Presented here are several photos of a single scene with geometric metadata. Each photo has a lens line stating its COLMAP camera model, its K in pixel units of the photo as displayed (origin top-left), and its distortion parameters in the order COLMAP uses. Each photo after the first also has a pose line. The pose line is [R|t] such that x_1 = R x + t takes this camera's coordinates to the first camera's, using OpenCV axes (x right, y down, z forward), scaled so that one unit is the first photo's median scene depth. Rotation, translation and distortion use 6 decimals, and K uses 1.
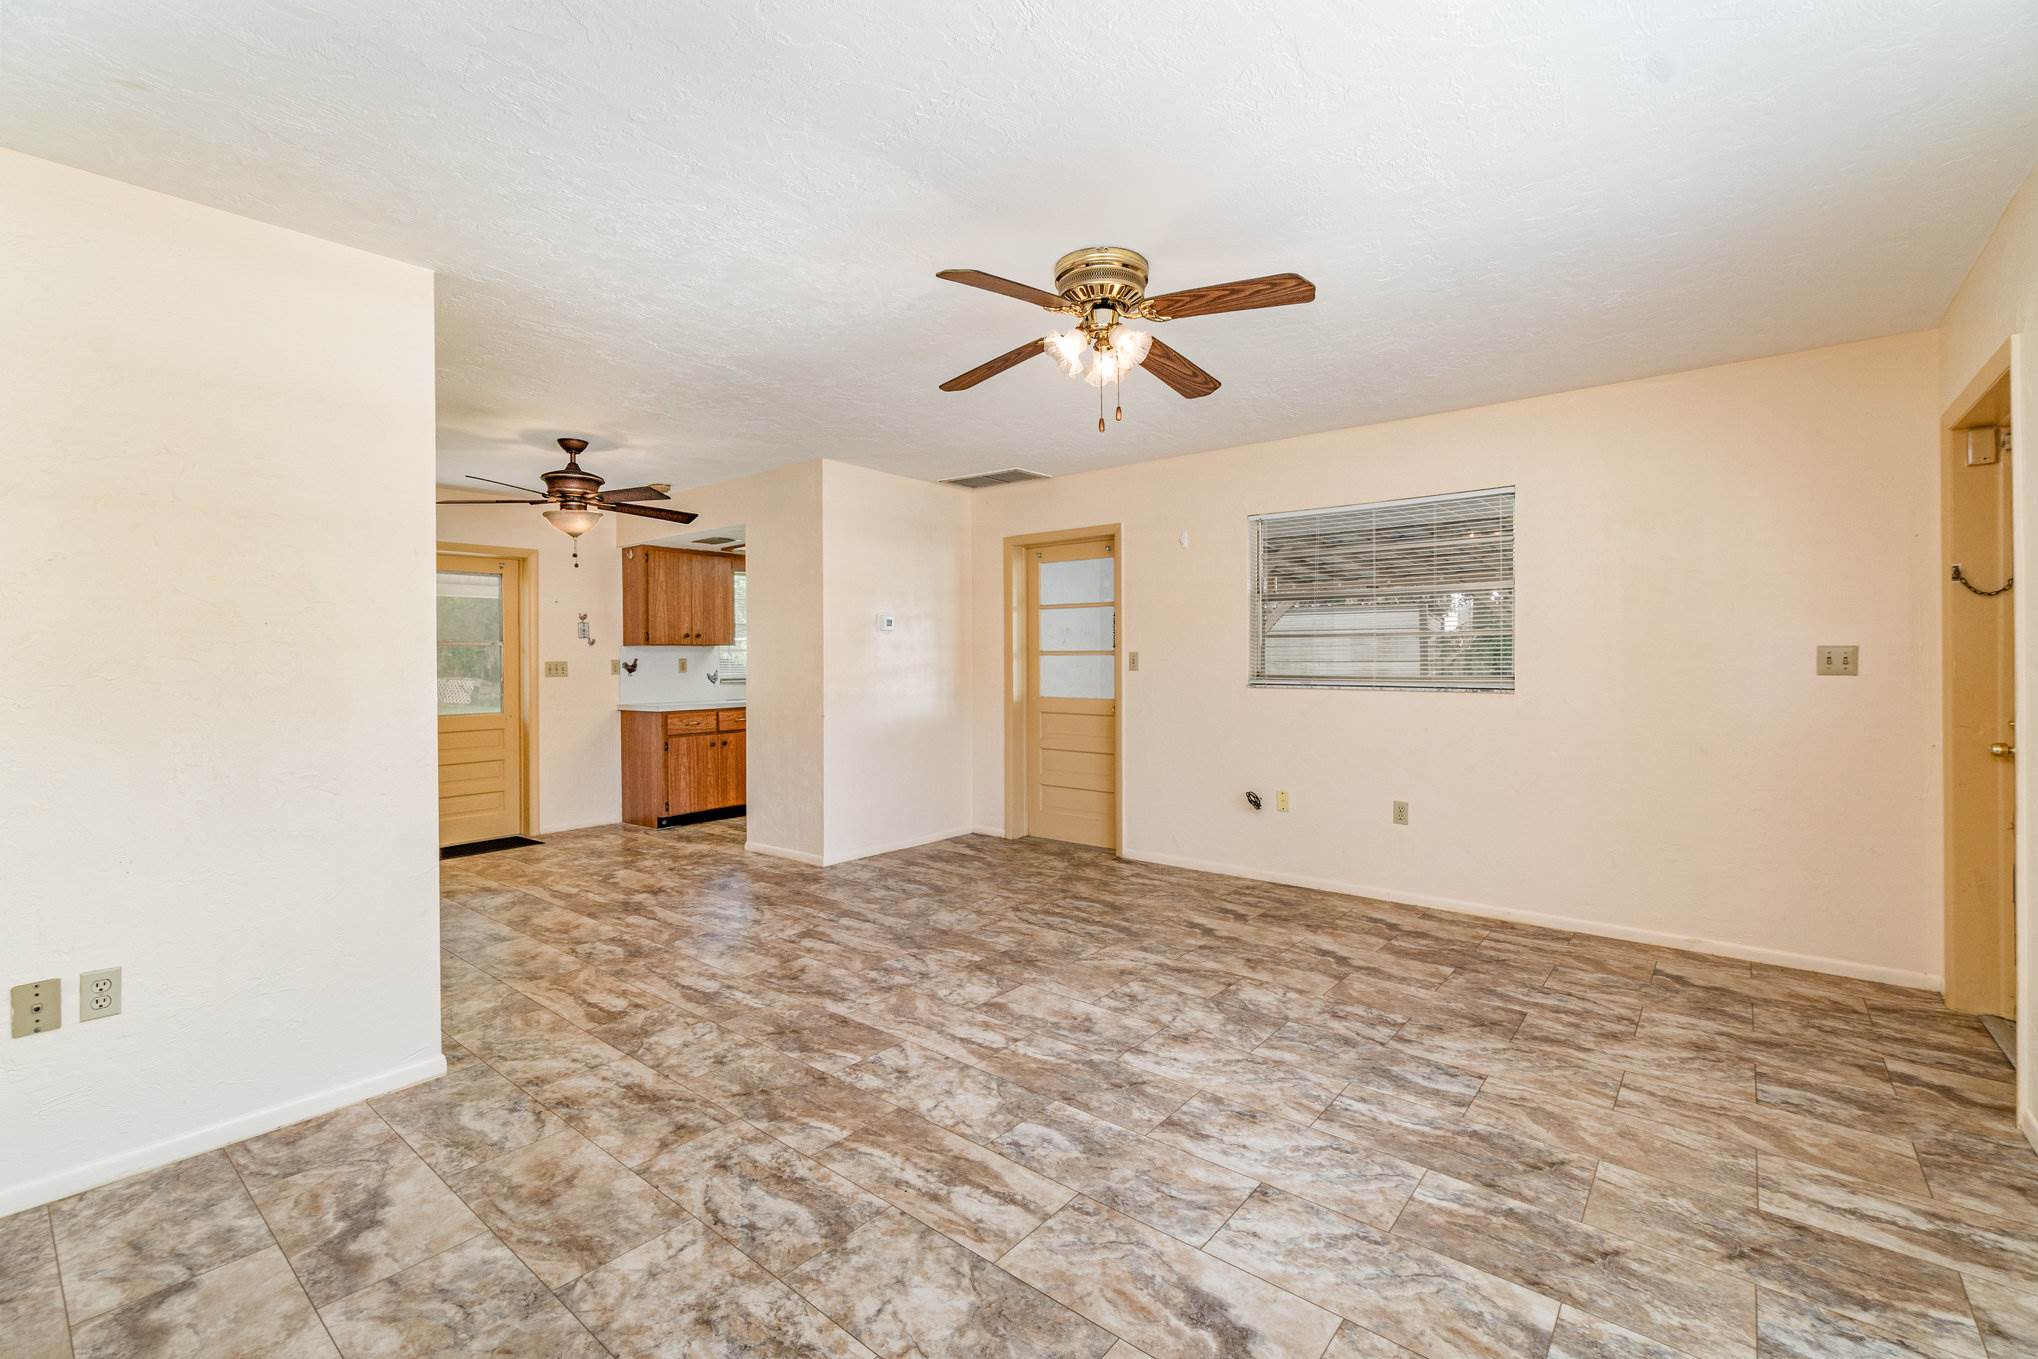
lens RADIAL K [[885.7, 0, 1014.4], [0, 885.7, 658.7], [0, 0, 1]] dist [-0.006882, 0.004111]
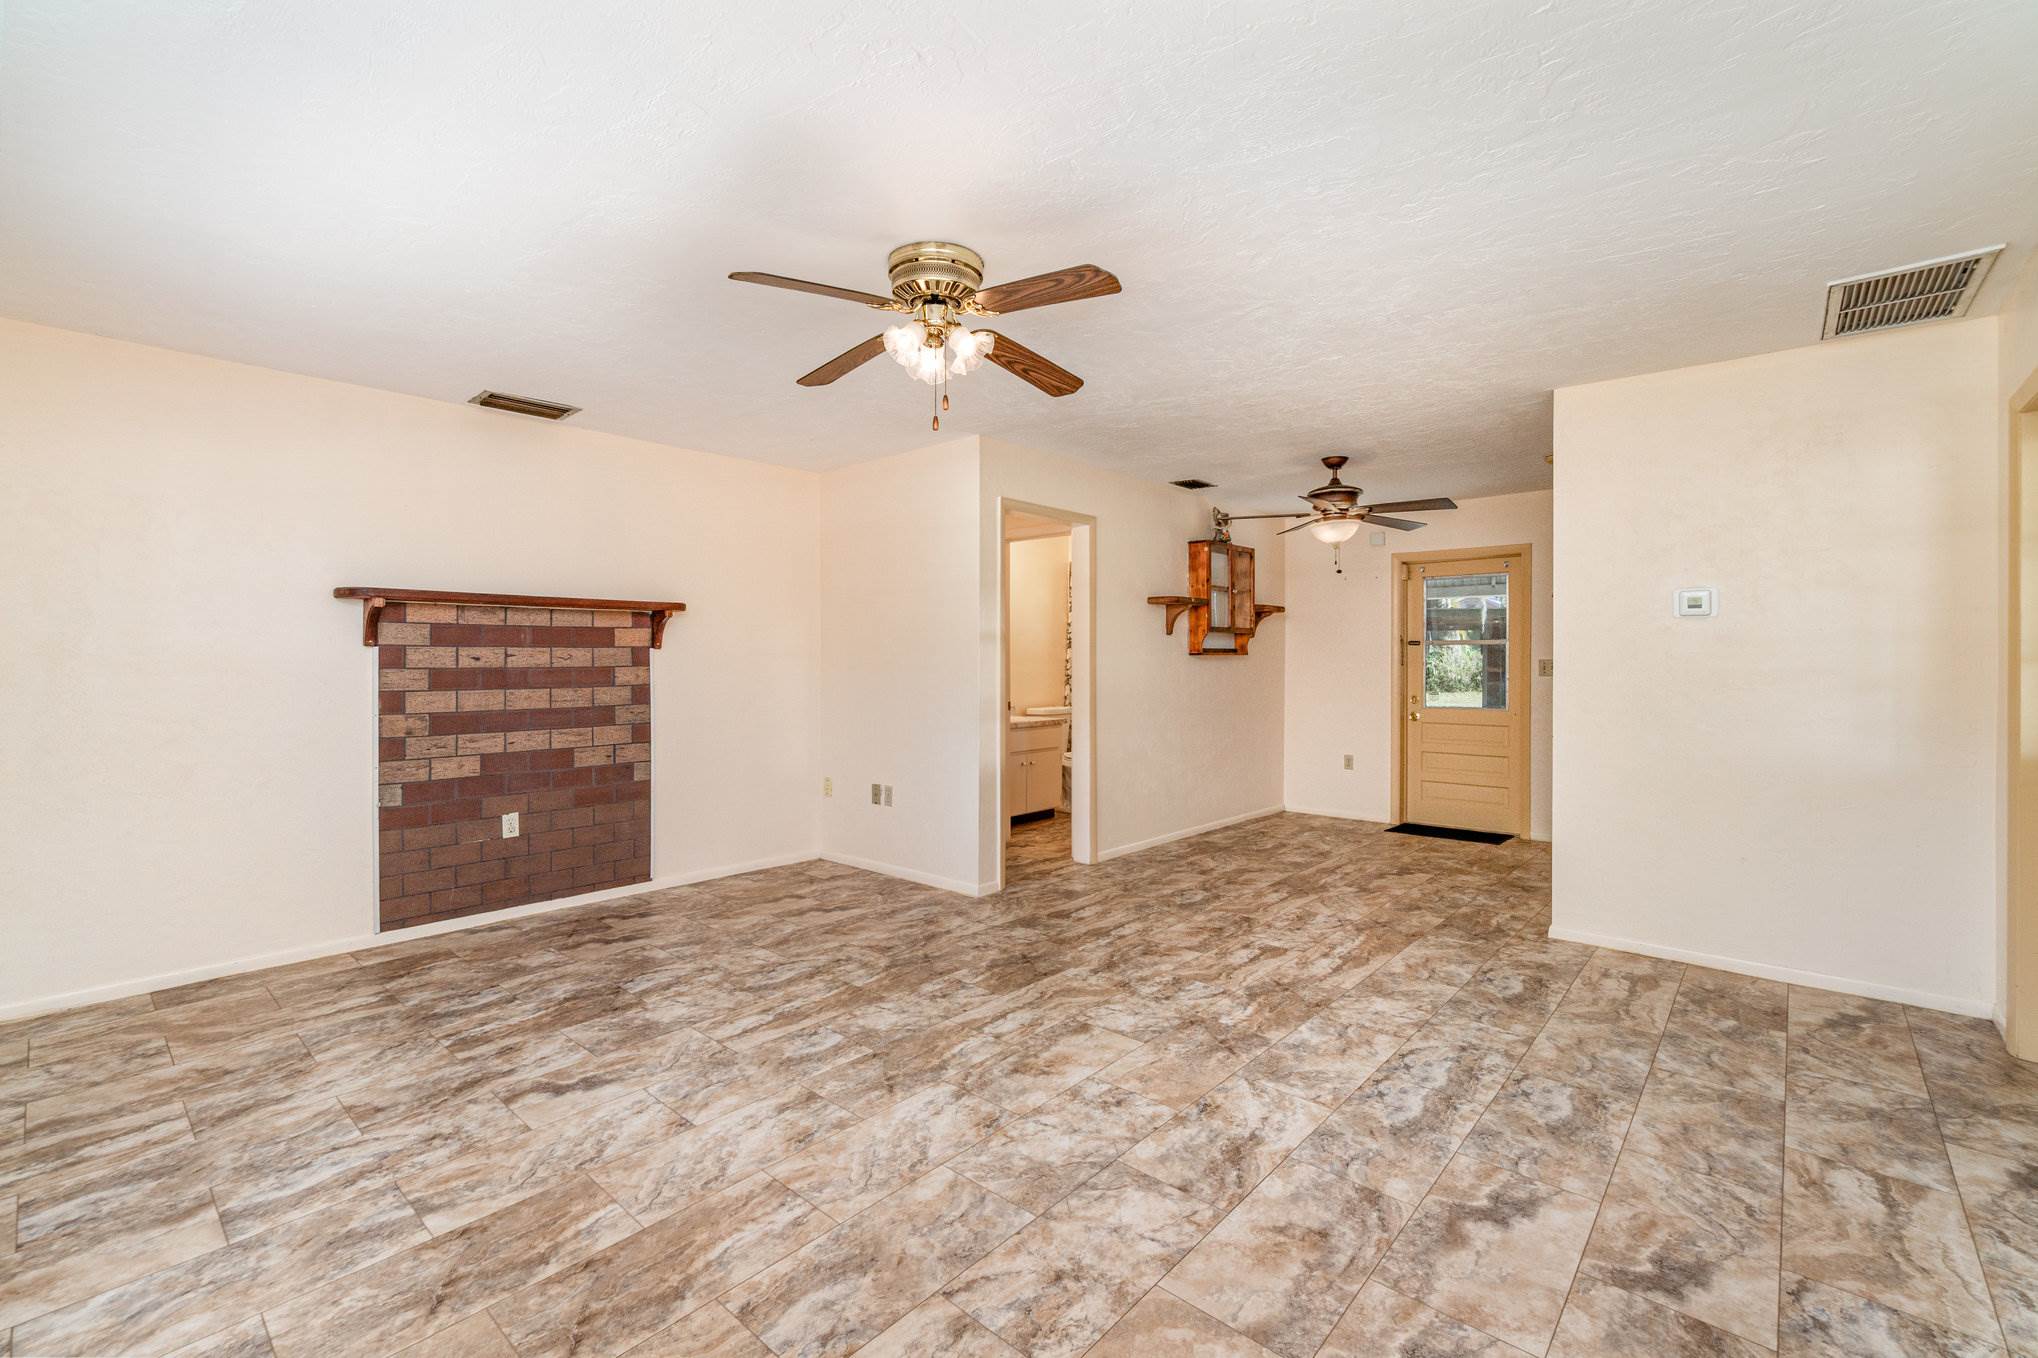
lens RADIAL K [[885.7, 0, 1009.8], [0, 885.7, 670.6], [0, 0, 1]] dist [-0.006882, 0.004111]
pose [[-0.043233, 0.019435, -0.998876, 1.014401], [-0.001299, 0.999809, 0.019510, -0.009826], [0.999064, 0.002141, -0.043199, 1.063878]]
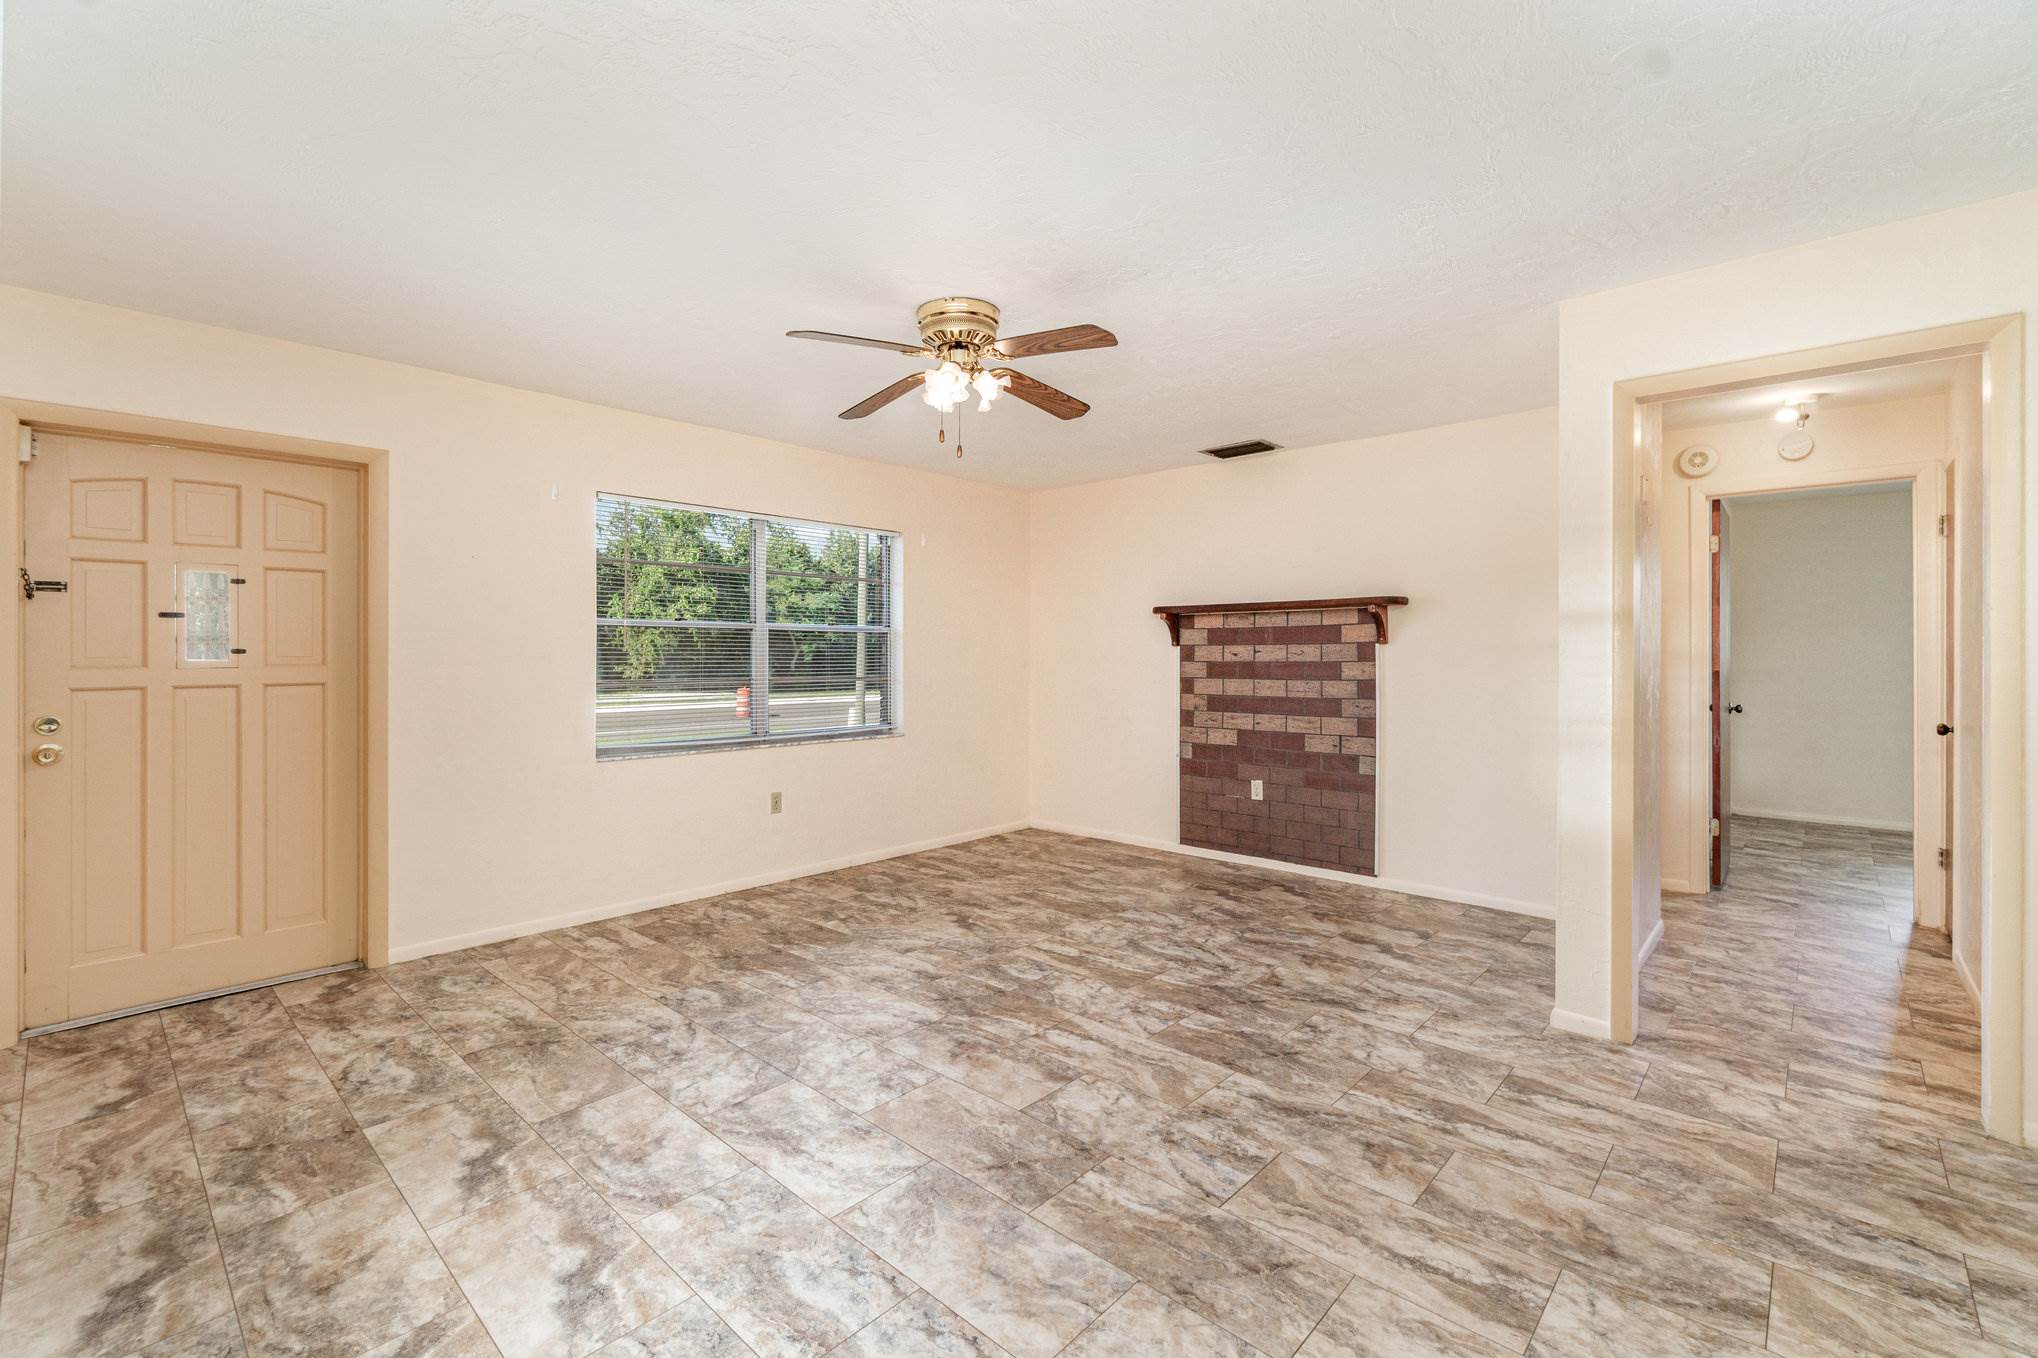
lens RADIAL K [[885.7, 0, 1006.8], [0, 885.7, 650.8], [0, 0, 1]] dist [-0.006882, 0.004111]
pose [[-0.997698, 0.006748, 0.067477, -0.035850], [0.006439, 0.999968, -0.004798, -0.001647], [-0.067507, -0.004352, -0.997709, 2.018709]]
